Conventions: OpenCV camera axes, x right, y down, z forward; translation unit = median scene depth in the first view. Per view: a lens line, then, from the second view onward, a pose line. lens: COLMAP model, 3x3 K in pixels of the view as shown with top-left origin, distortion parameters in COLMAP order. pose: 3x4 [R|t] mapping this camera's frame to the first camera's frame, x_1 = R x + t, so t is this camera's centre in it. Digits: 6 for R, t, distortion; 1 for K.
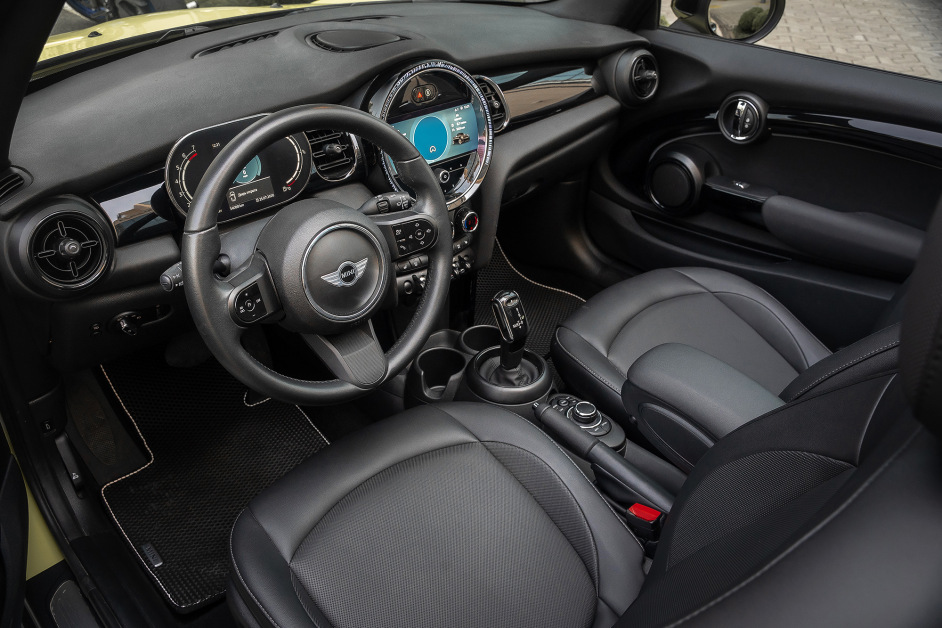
lens RADIAL K [[787.0, 0, 468.3], [0, 787.0, 320.1], [0, 0, 1]] dist [-0.097533, 0.005661]
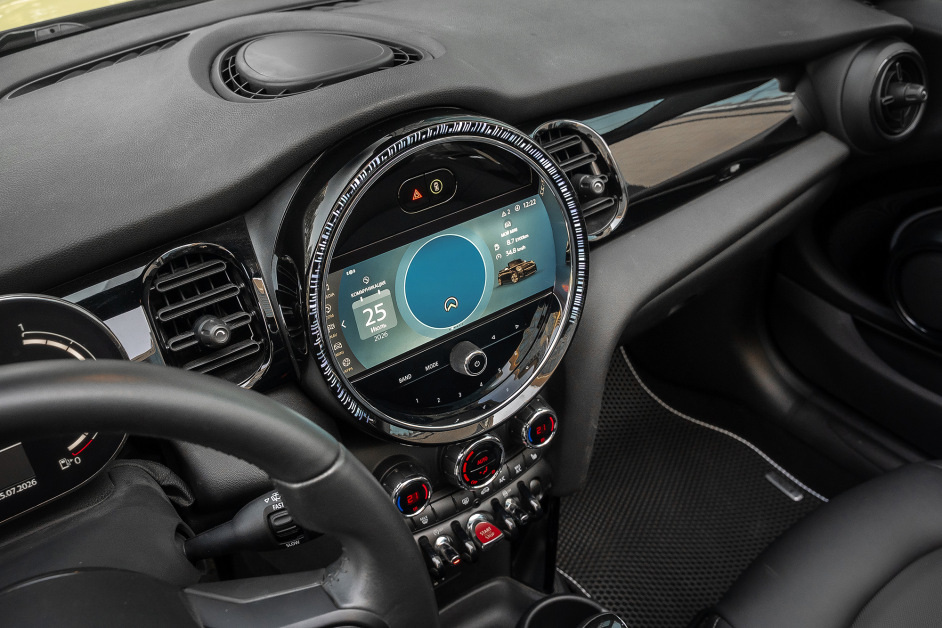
lens RADIAL K [[870.2, 0, 495.3], [0, 870.2, 303.4], [0, 0, 1]] dist [-0.052107, 0.000000]
pose [[0.990408, 0.018942, -0.136869, 0.047905], [-0.015224, 0.999488, 0.028157, -0.217343], [0.137332, -0.025803, 0.990189, 0.457631]]
